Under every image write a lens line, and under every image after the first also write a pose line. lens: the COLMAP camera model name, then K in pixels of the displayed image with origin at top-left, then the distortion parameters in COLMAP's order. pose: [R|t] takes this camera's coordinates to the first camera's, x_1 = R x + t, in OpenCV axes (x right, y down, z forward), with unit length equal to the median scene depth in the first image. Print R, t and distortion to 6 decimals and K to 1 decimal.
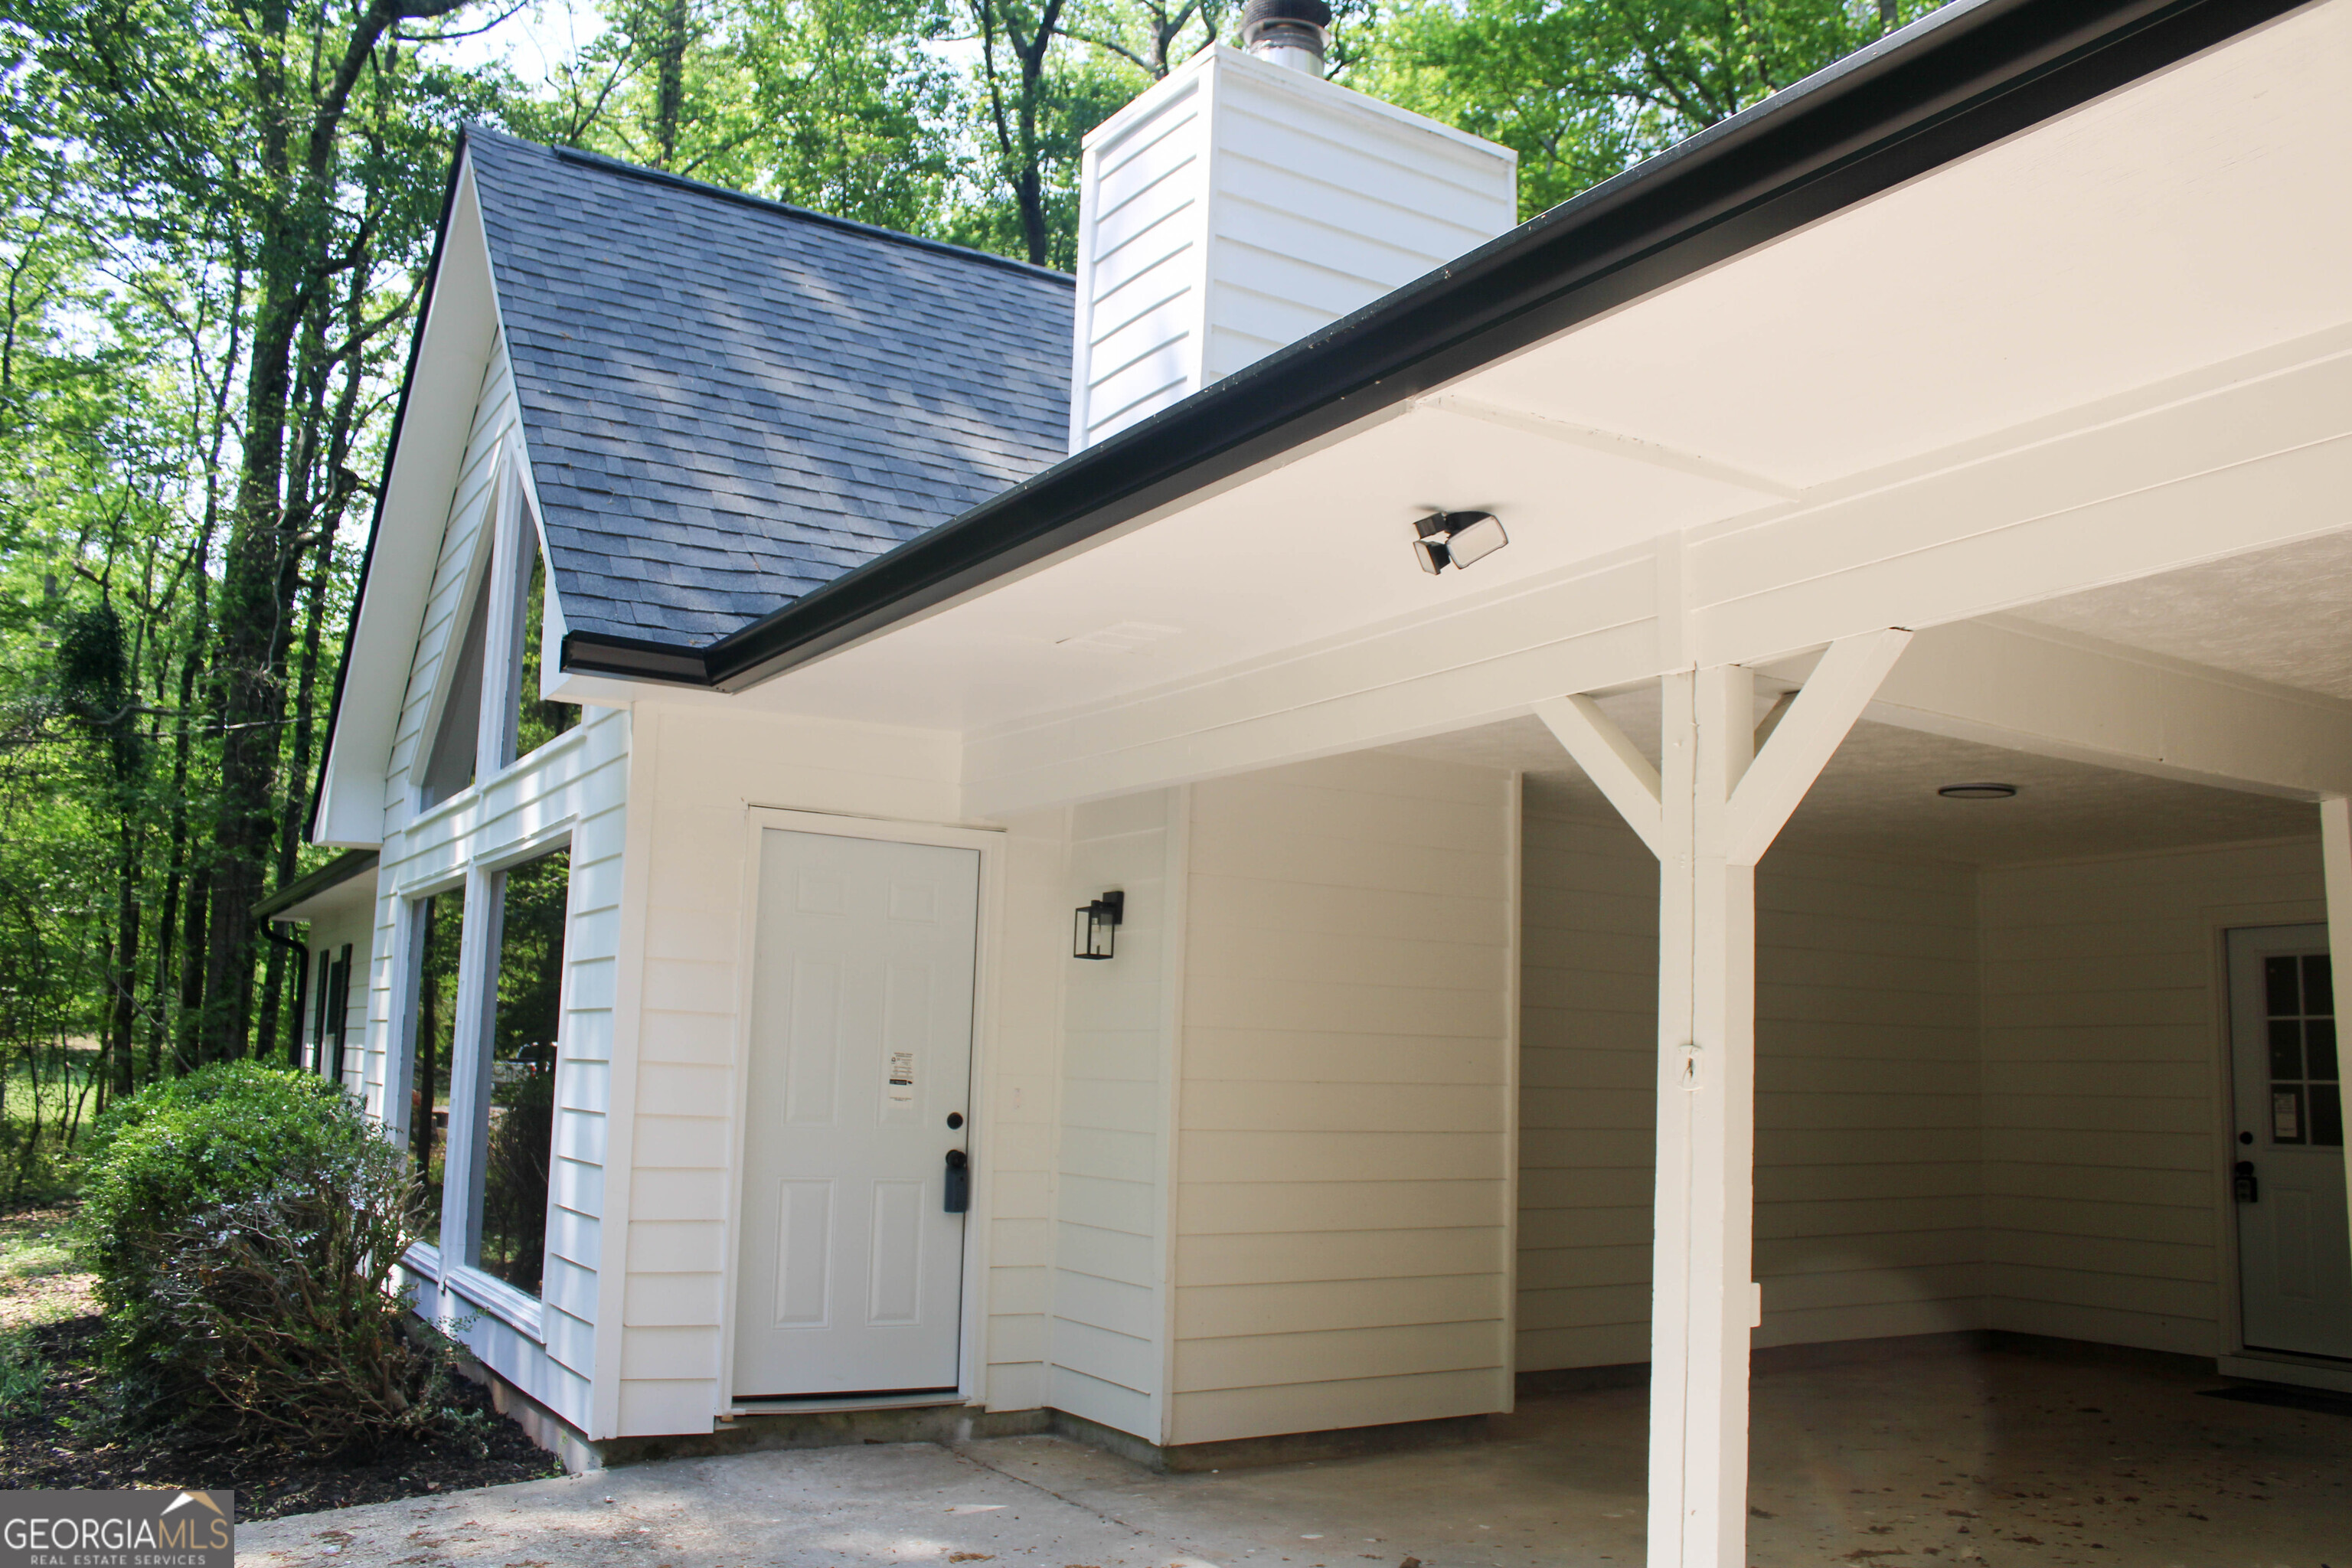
lens RADIAL K [[1955.0, 0, 1176.0], [0, 1955.0, 784.0], [0, 0, 1]] dist [-0.167584, 0.160603]
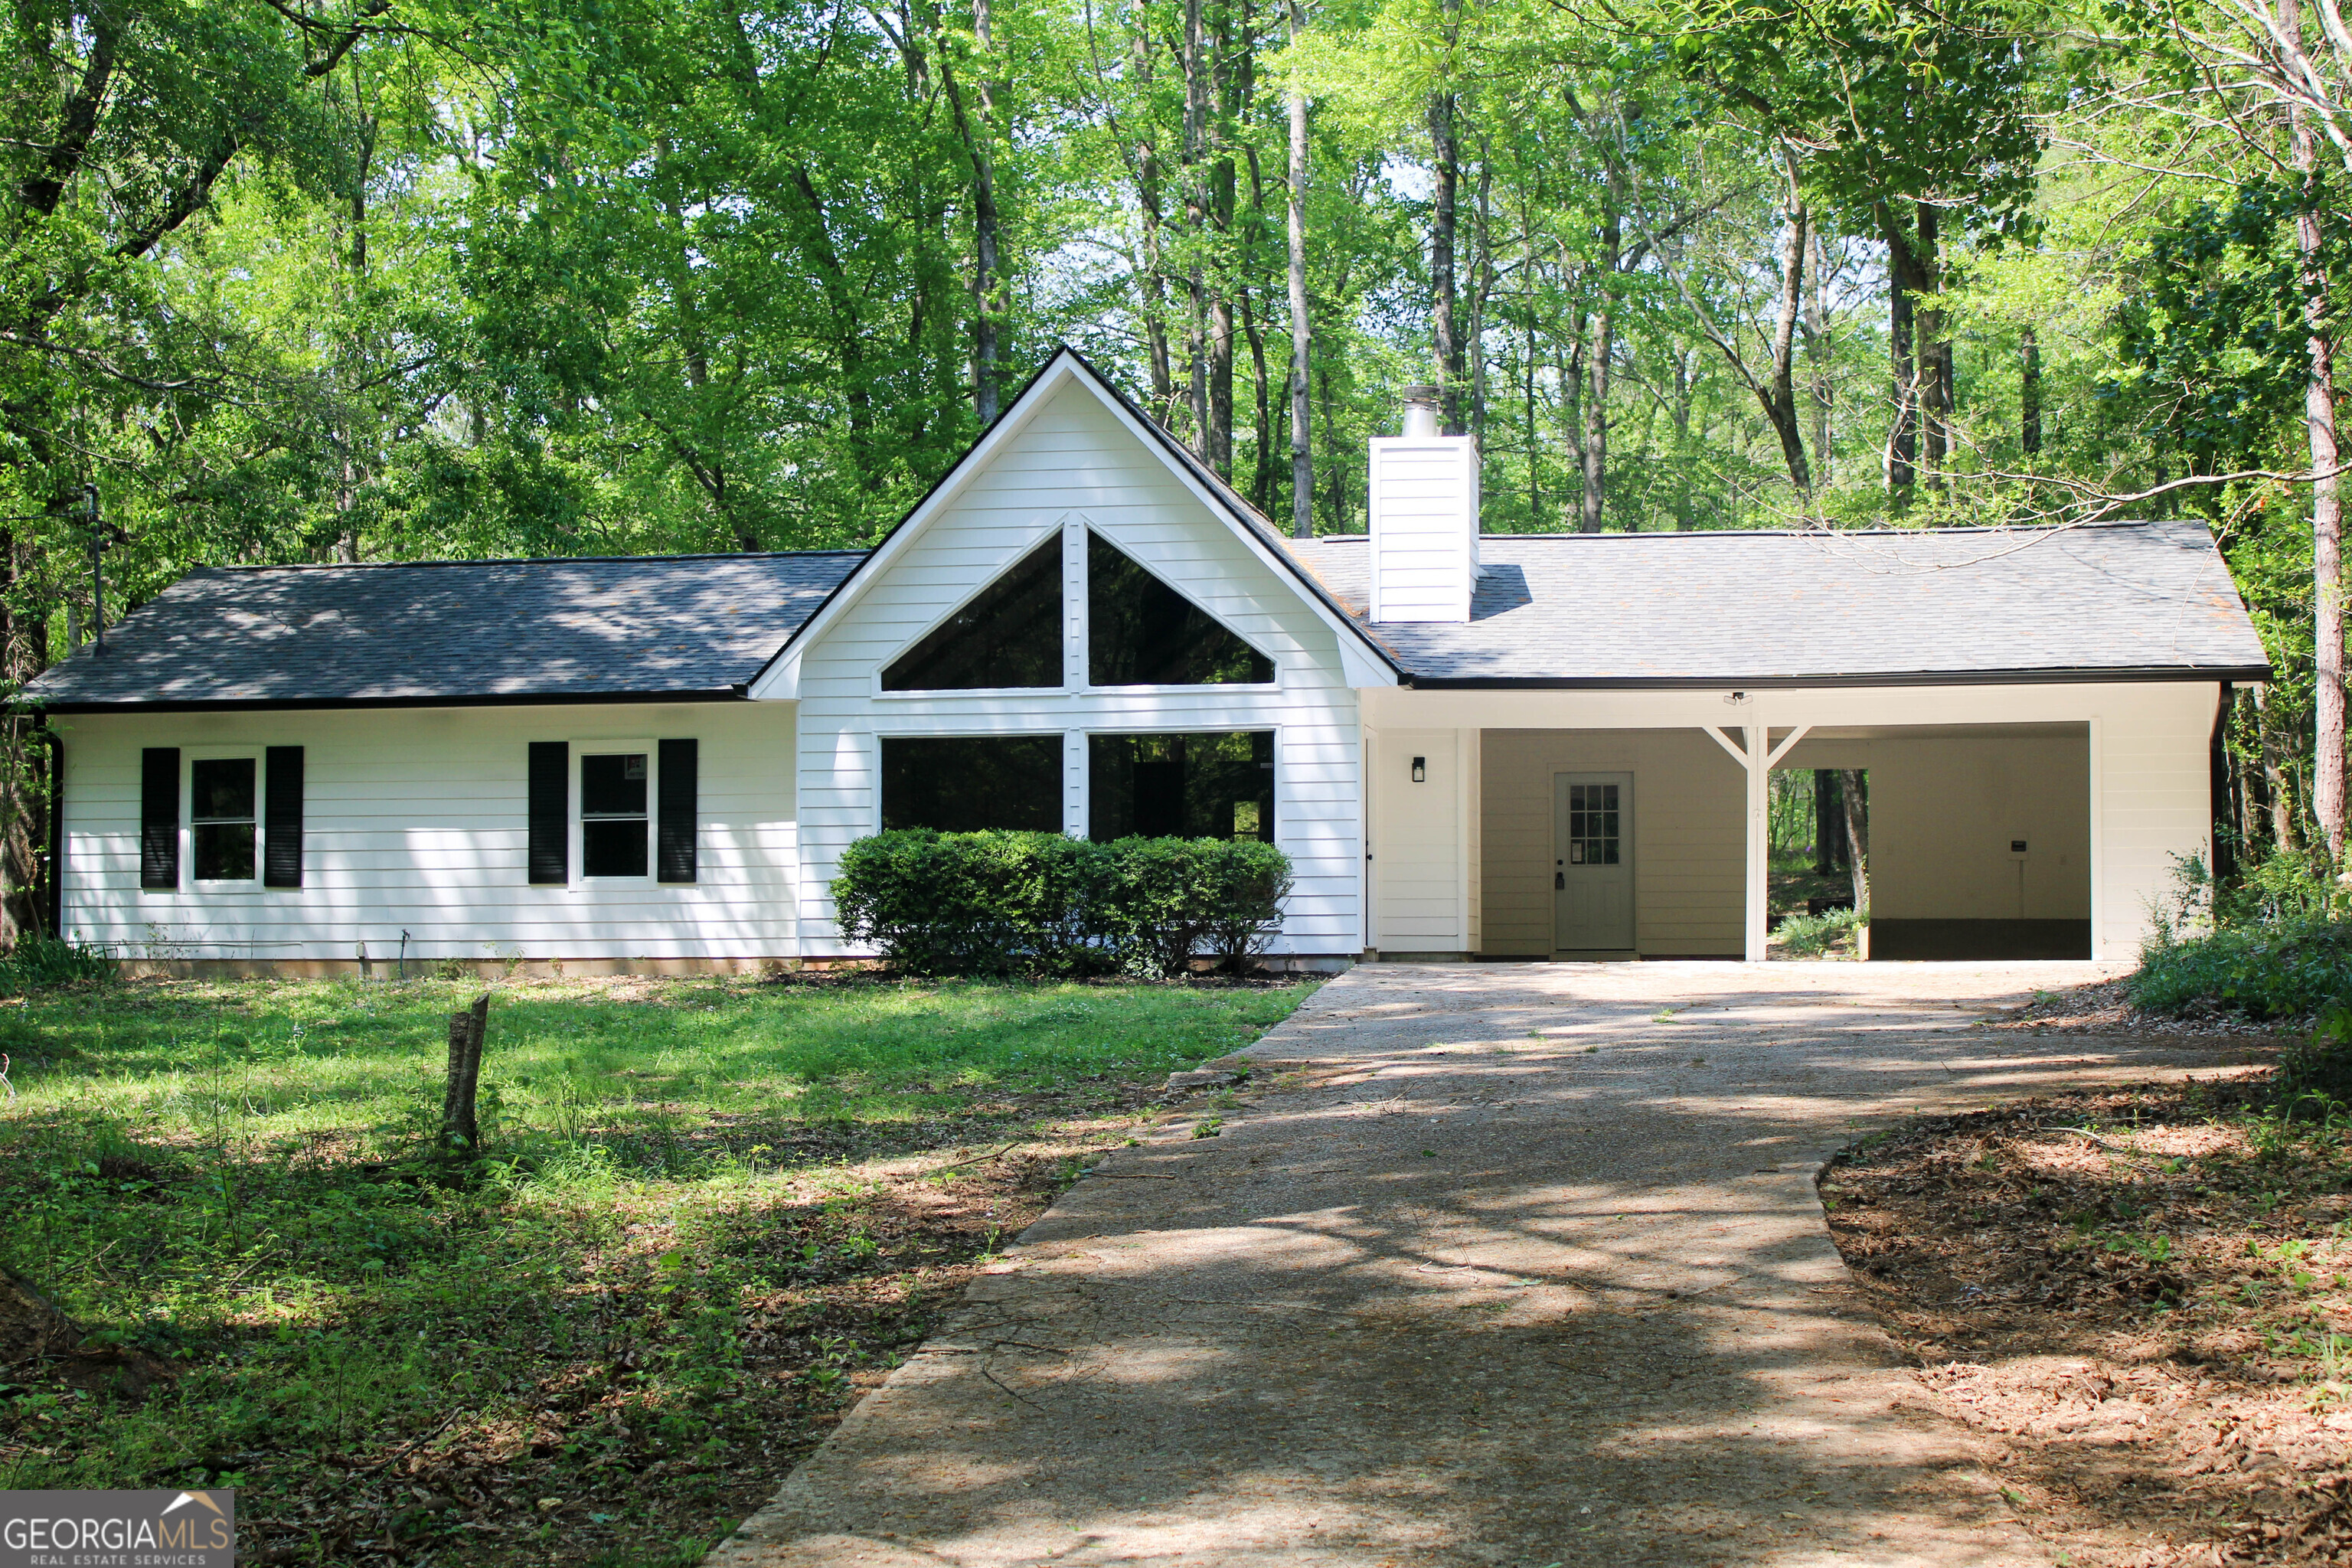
lens RADIAL K [[3499.2, 0, 1176.0], [0, 3499.2, 784.0], [0, 0, 1]] dist [-0.023196, 0.014577]
pose [[0.659854, 0.012824, 0.751284, -3.581982], [-0.094942, 0.993264, 0.066434, -0.181966], [-0.745372, -0.115165, 0.656626, -1.774202]]
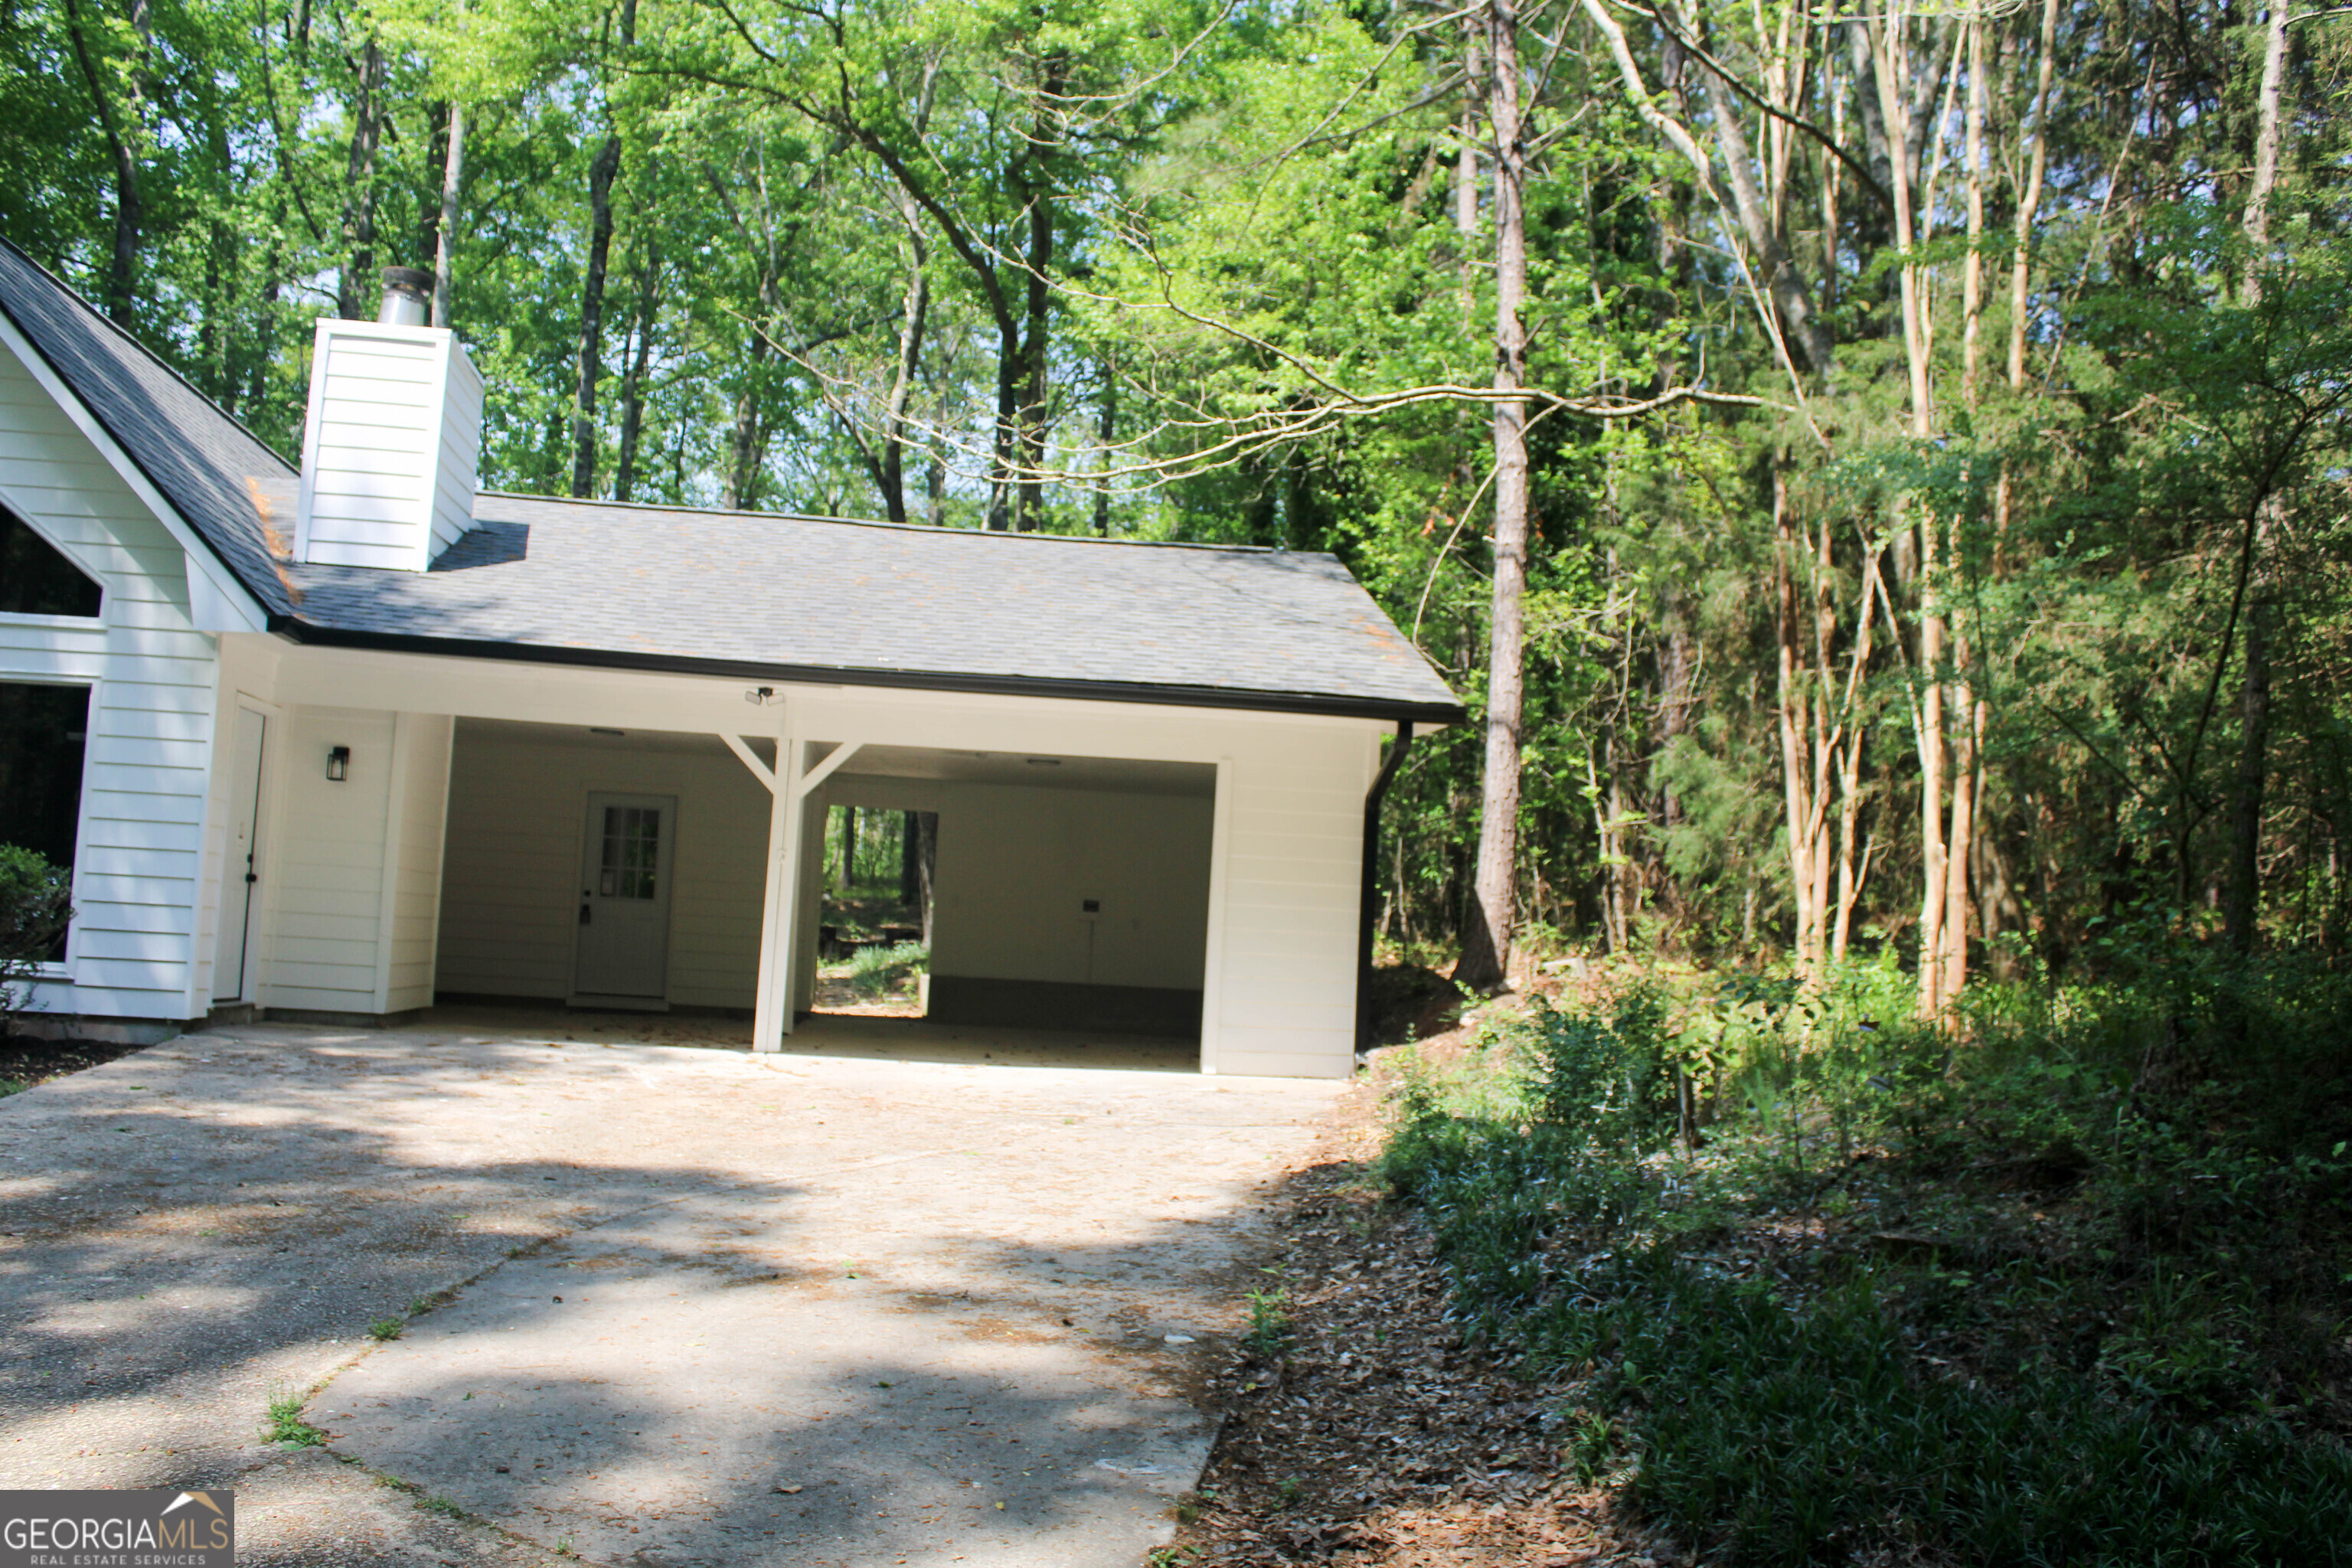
lens RADIAL K [[2080.1, 0, 1176.0], [0, 2080.1, 784.0], [0, 0, 1]] dist [-0.190065, 0.200772]
pose [[0.402919, 0.070178, 0.912541, -1.456046], [-0.178061, 0.984015, 0.002946, -0.060992], [-0.897747, -0.163675, 0.408975, -0.569282]]
